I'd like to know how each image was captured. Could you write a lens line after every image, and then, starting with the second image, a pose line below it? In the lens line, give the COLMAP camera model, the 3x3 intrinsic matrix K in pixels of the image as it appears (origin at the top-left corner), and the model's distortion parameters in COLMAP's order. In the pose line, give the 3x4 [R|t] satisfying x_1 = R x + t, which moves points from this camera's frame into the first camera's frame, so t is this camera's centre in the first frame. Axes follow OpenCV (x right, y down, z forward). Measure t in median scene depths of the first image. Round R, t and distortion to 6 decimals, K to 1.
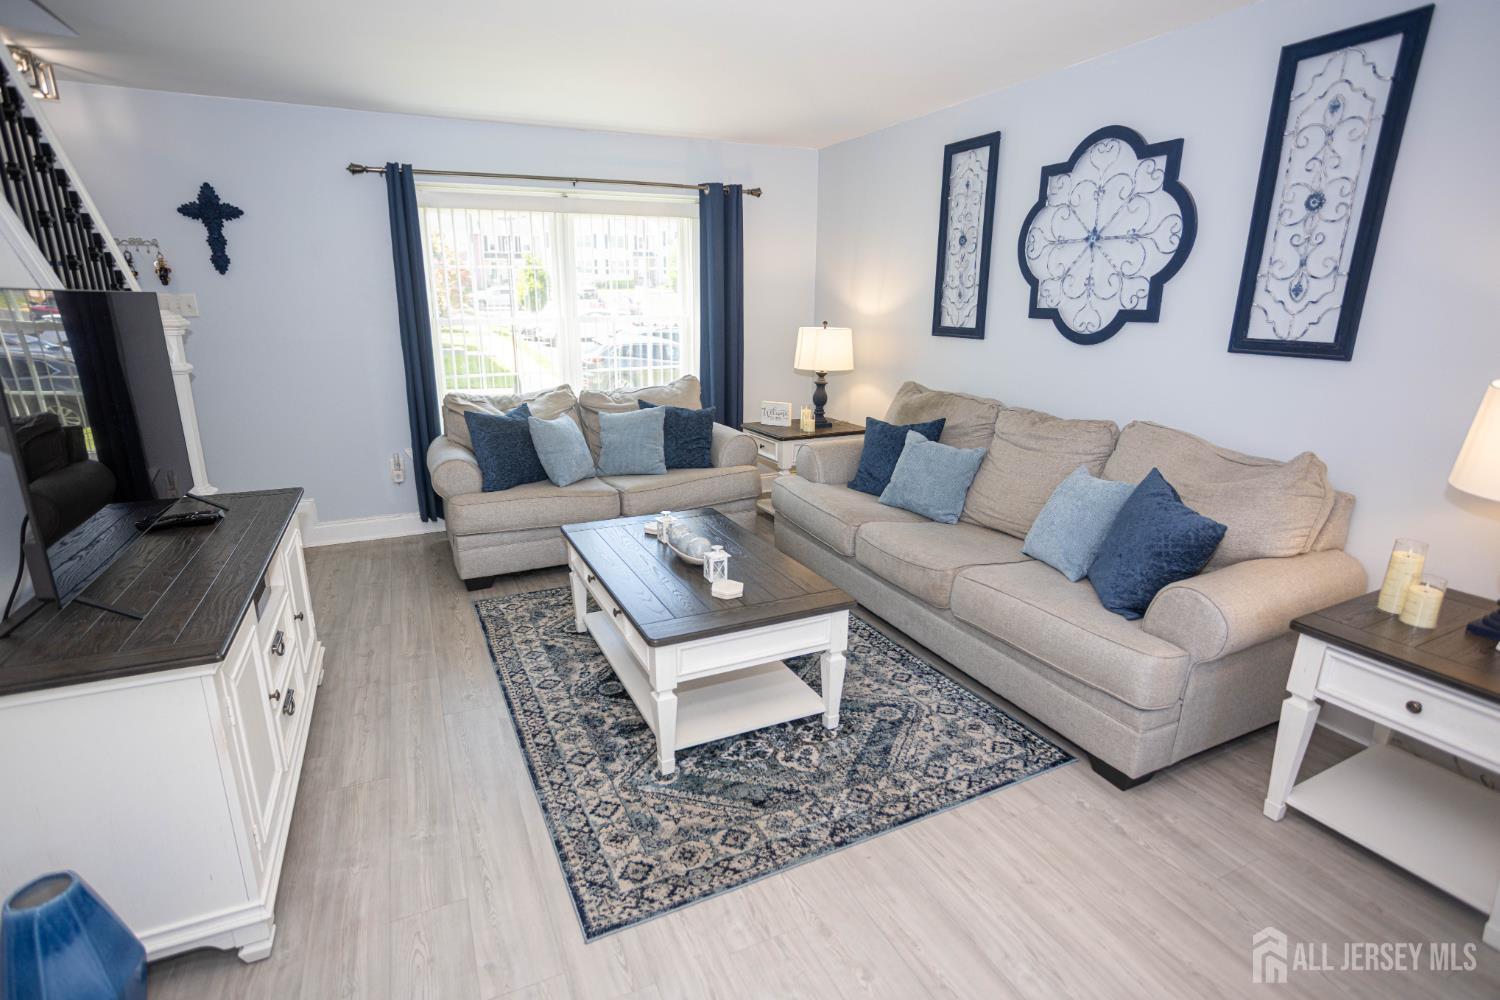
lens RADIAL K [[738.9, 0, 746.4], [0, 738.9, 505.0], [0, 0, 1]] dist [-0.061023, 0.036086]
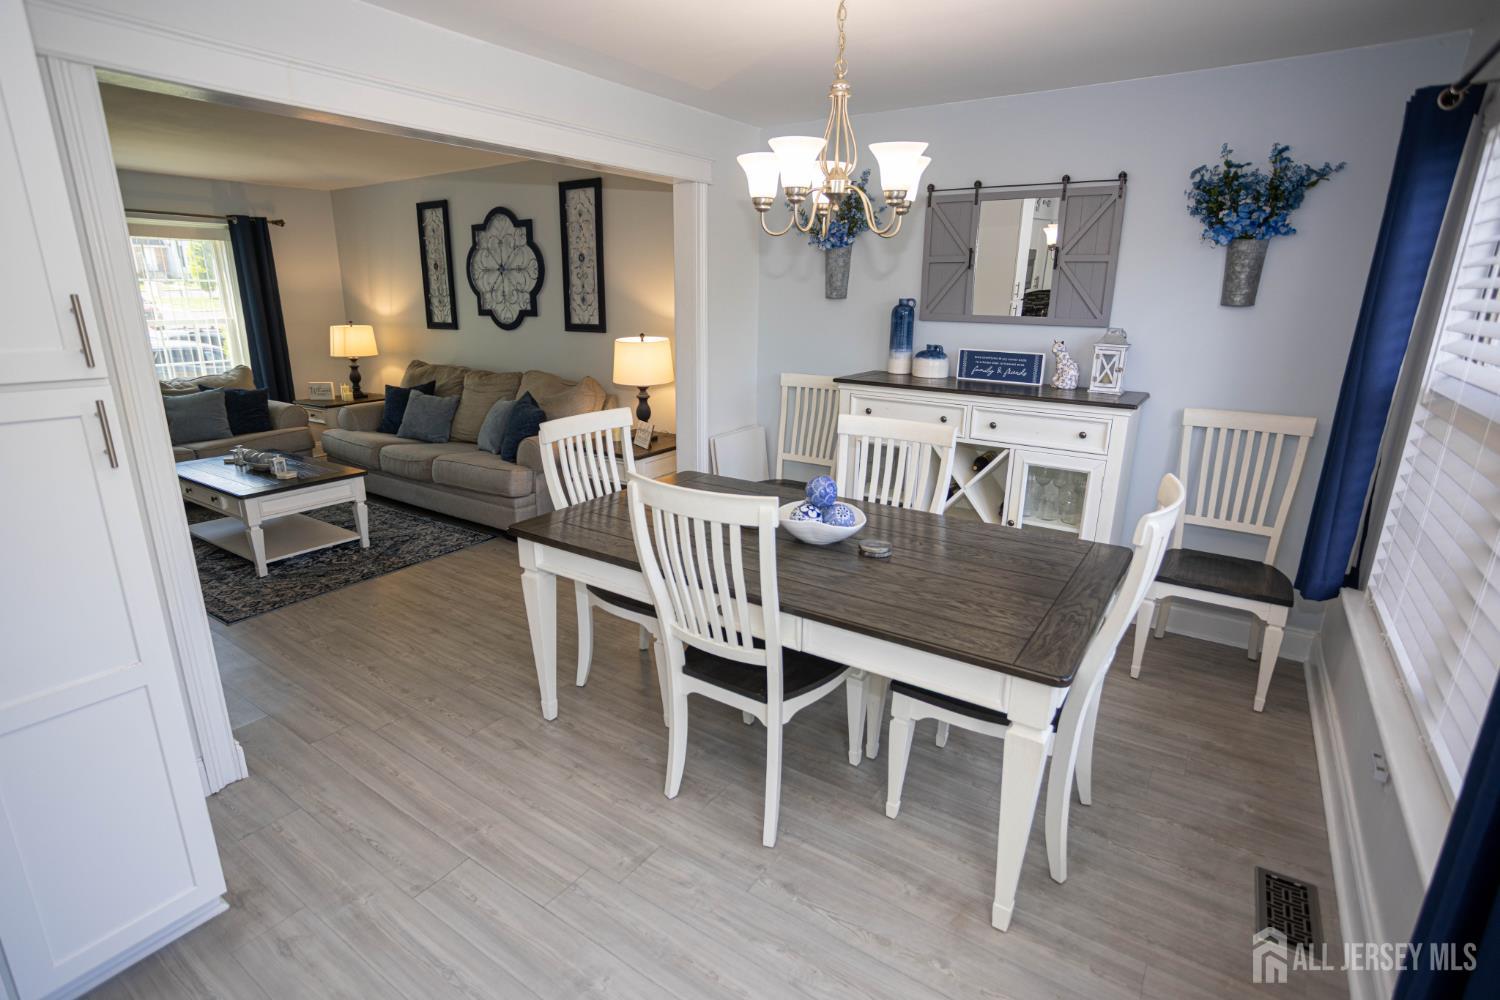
lens RADIAL K [[738.9, 0, 746.4], [0, 738.9, 505.0], [0, 0, 1]] dist [-0.061023, 0.036086]
pose [[0.861029, -0.137529, 0.489607, 0.043096], [0.133898, 0.990078, 0.042635, 0.180410], [-0.490613, 0.028848, 0.870900, -0.730995]]
